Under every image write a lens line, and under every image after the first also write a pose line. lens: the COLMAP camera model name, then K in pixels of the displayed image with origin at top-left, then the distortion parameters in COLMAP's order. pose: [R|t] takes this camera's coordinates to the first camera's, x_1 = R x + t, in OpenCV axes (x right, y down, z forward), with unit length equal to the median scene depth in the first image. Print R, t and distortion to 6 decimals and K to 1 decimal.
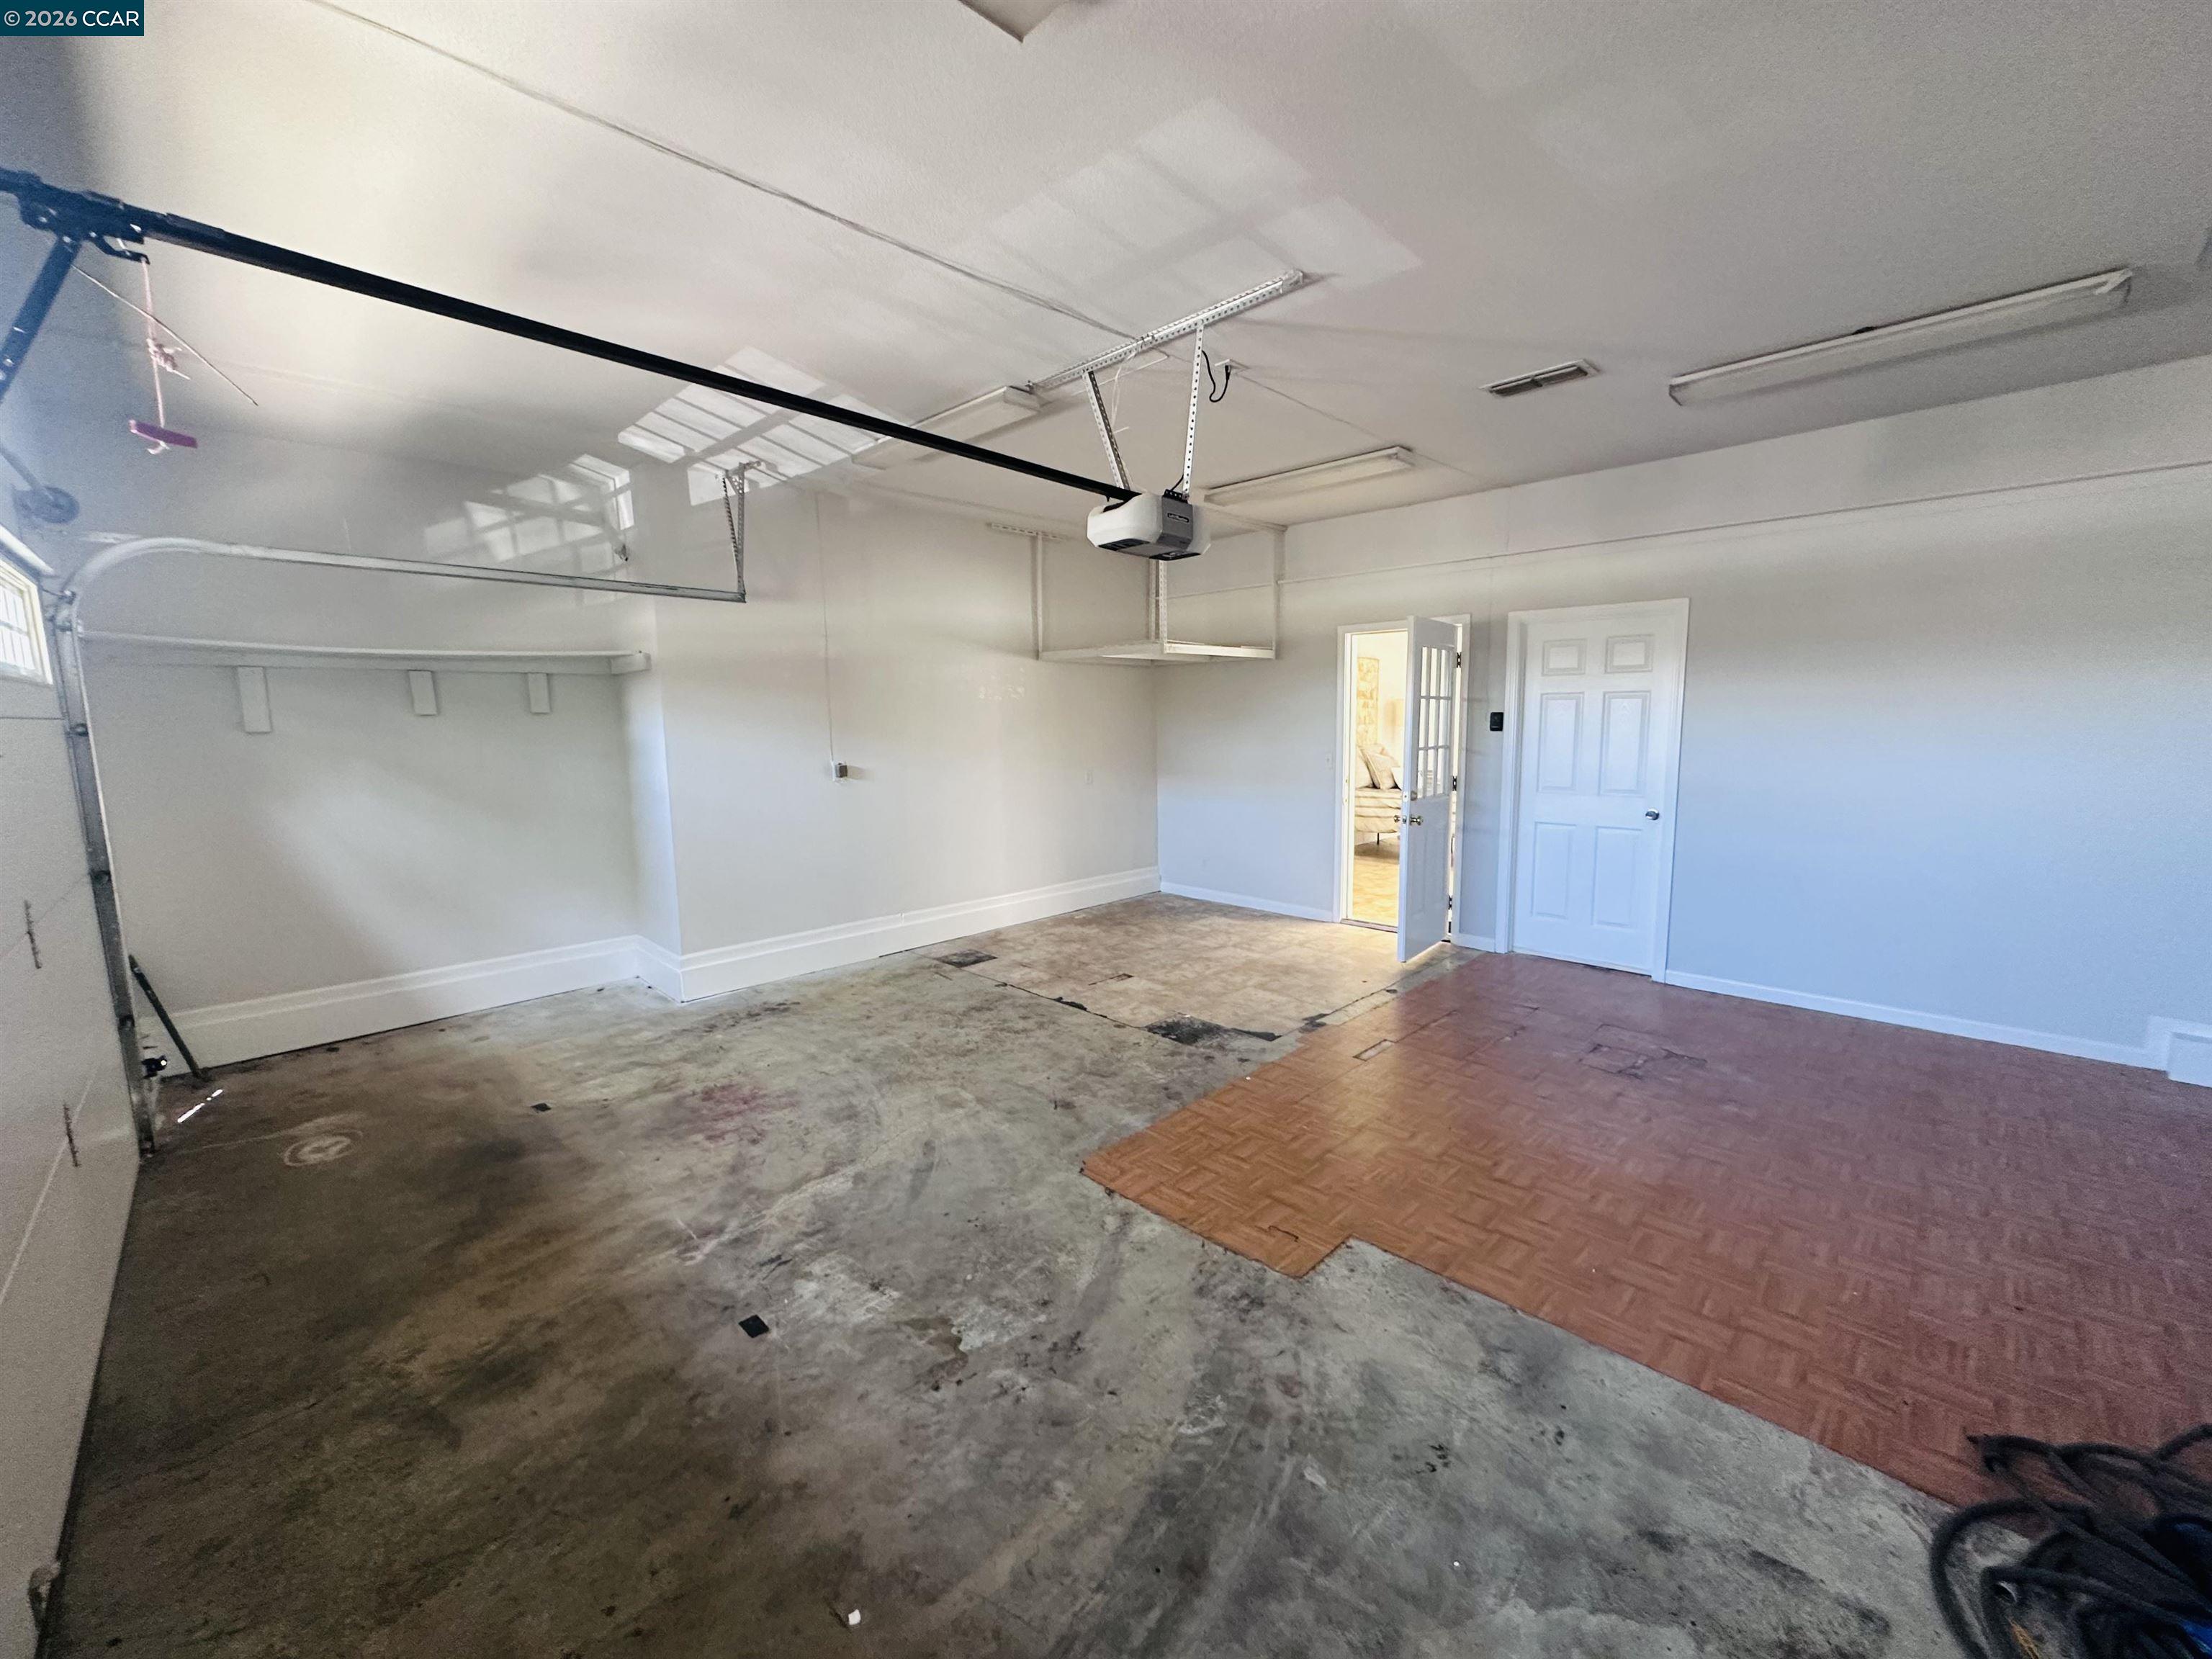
lens RADIAL K [[883.0, 0, 1107.1], [0, 883.0, 825.7], [0, 0, 1]] dist [-0.003702, 0.000798]
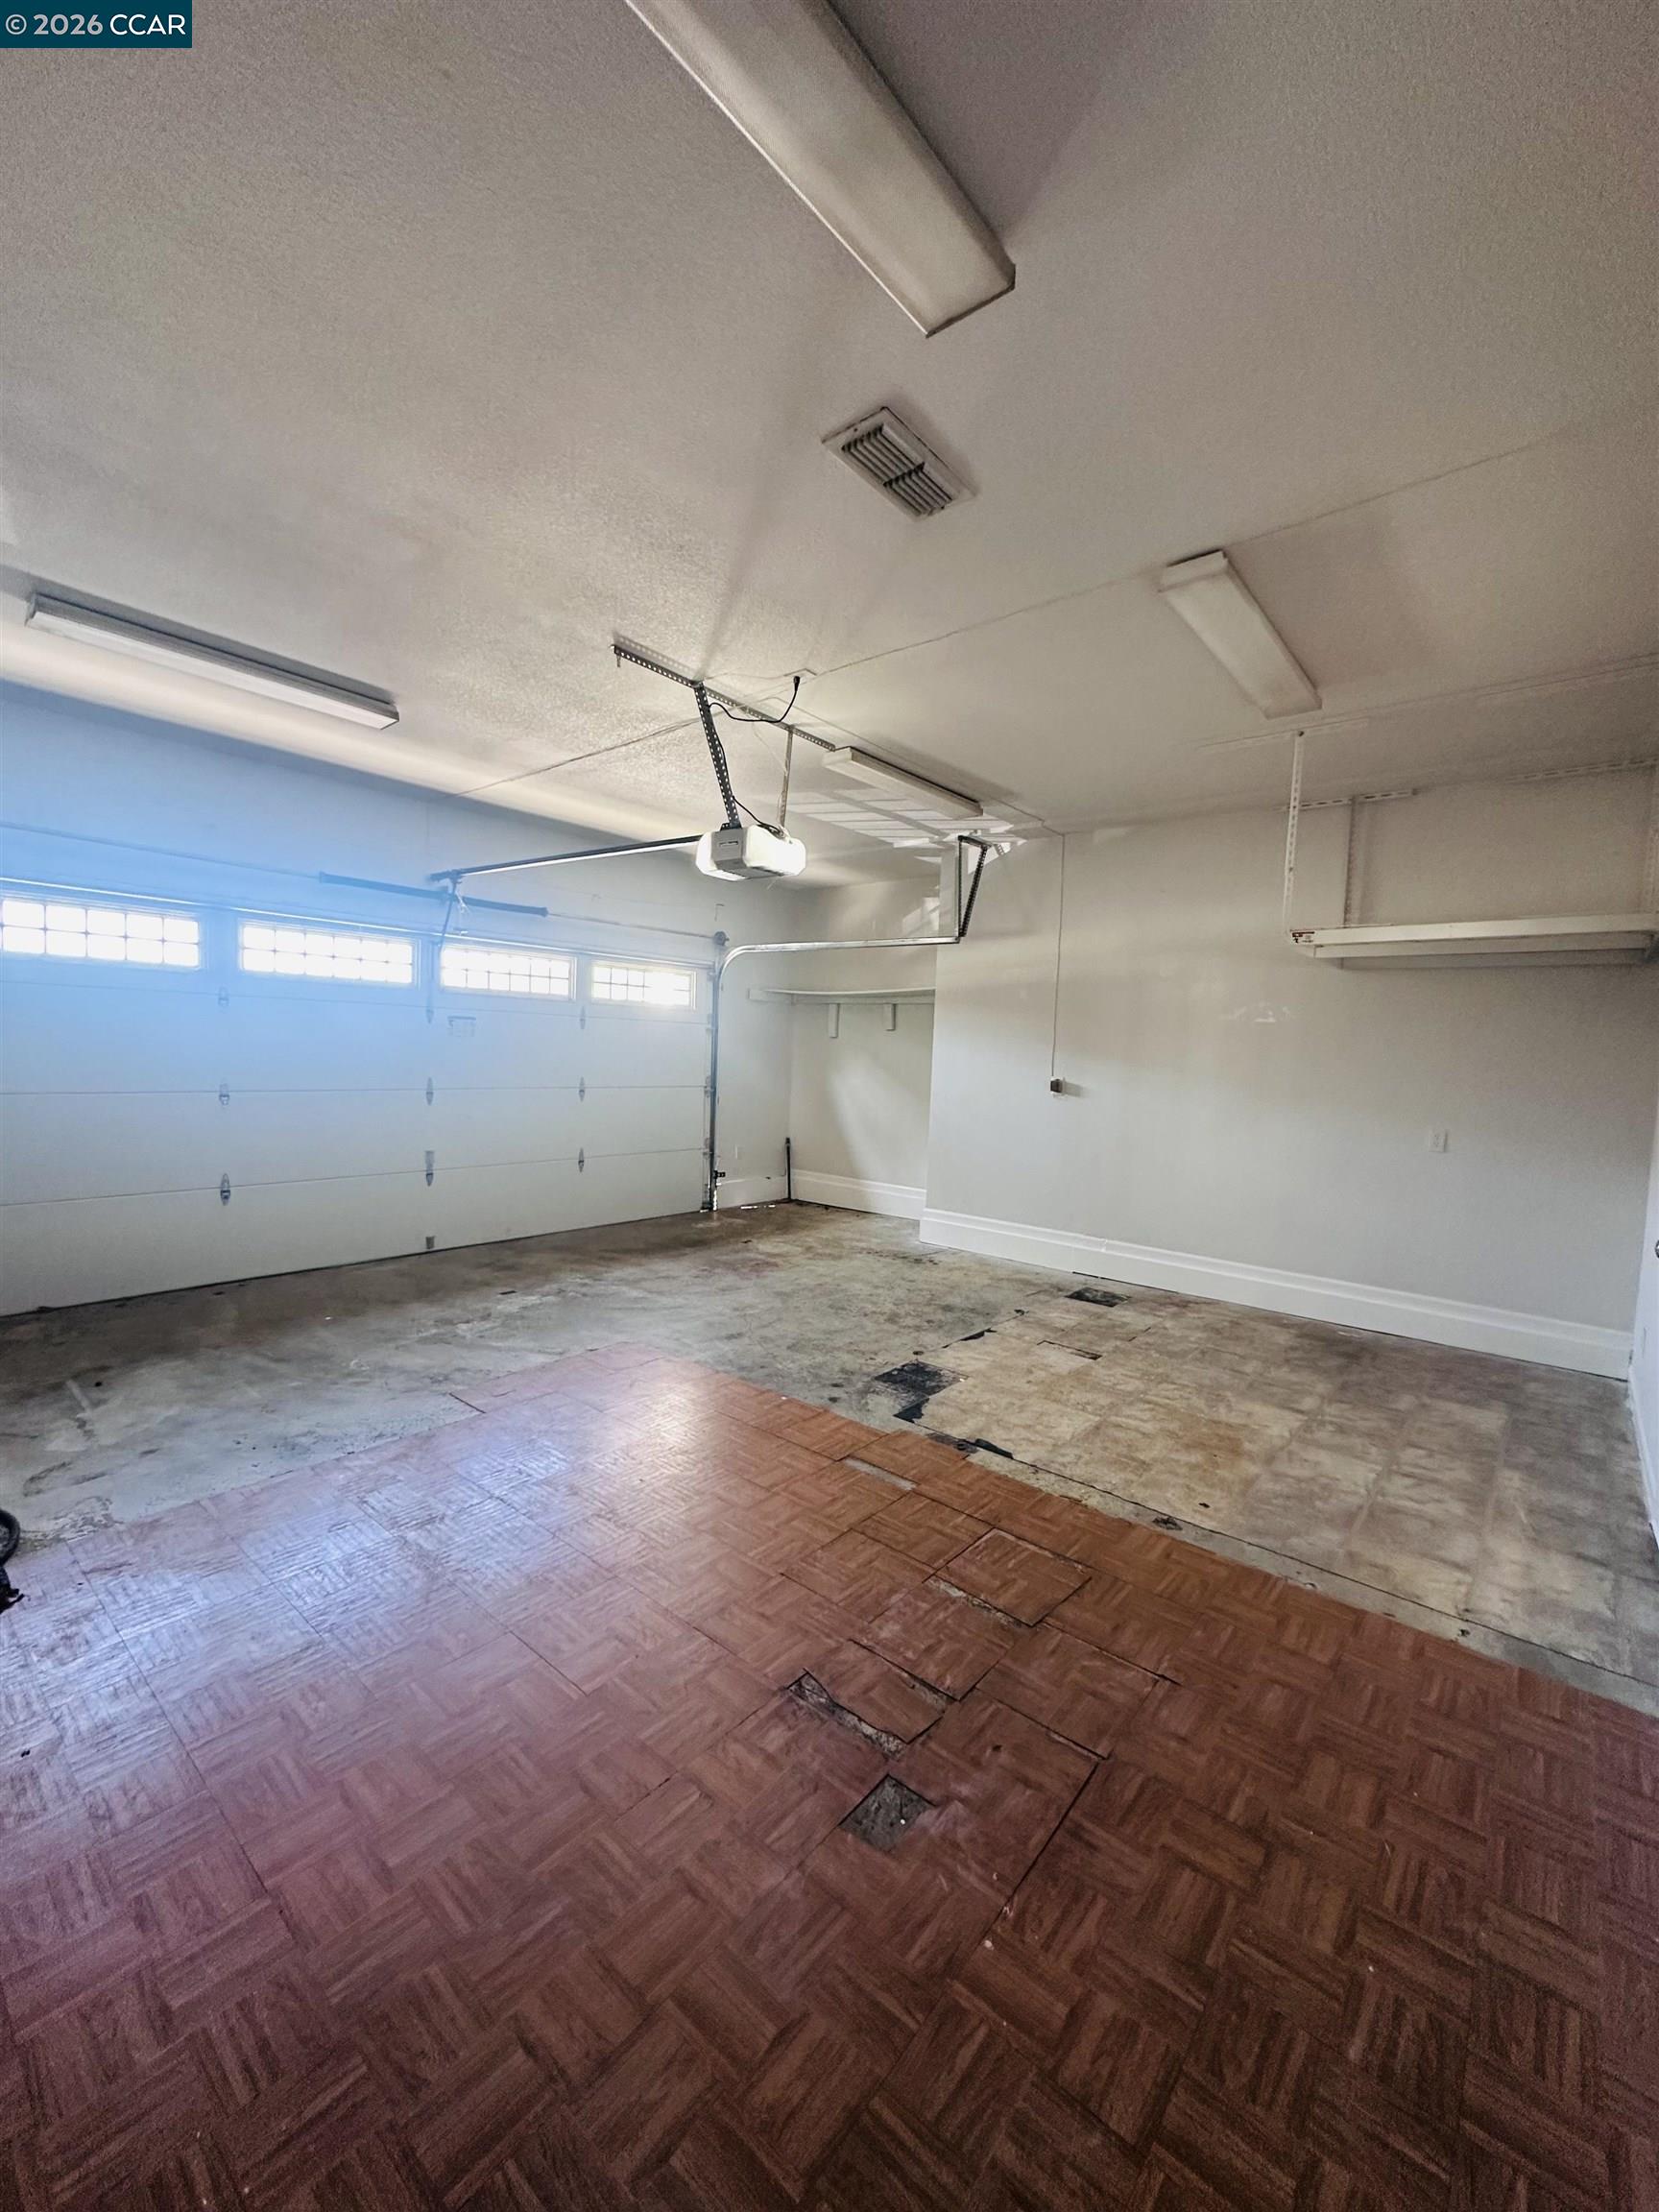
lens RADIAL K [[883.0, 0, 829.9], [0, 883.0, 1107.9], [0, 0, 1]] dist [-0.003702, 0.000798]
pose [[0.086948, 0.083046, -0.992745, 0.925086], [-0.165319, 0.983905, 0.067827, -0.078211], [0.982400, 0.158222, 0.099278, 0.779387]]
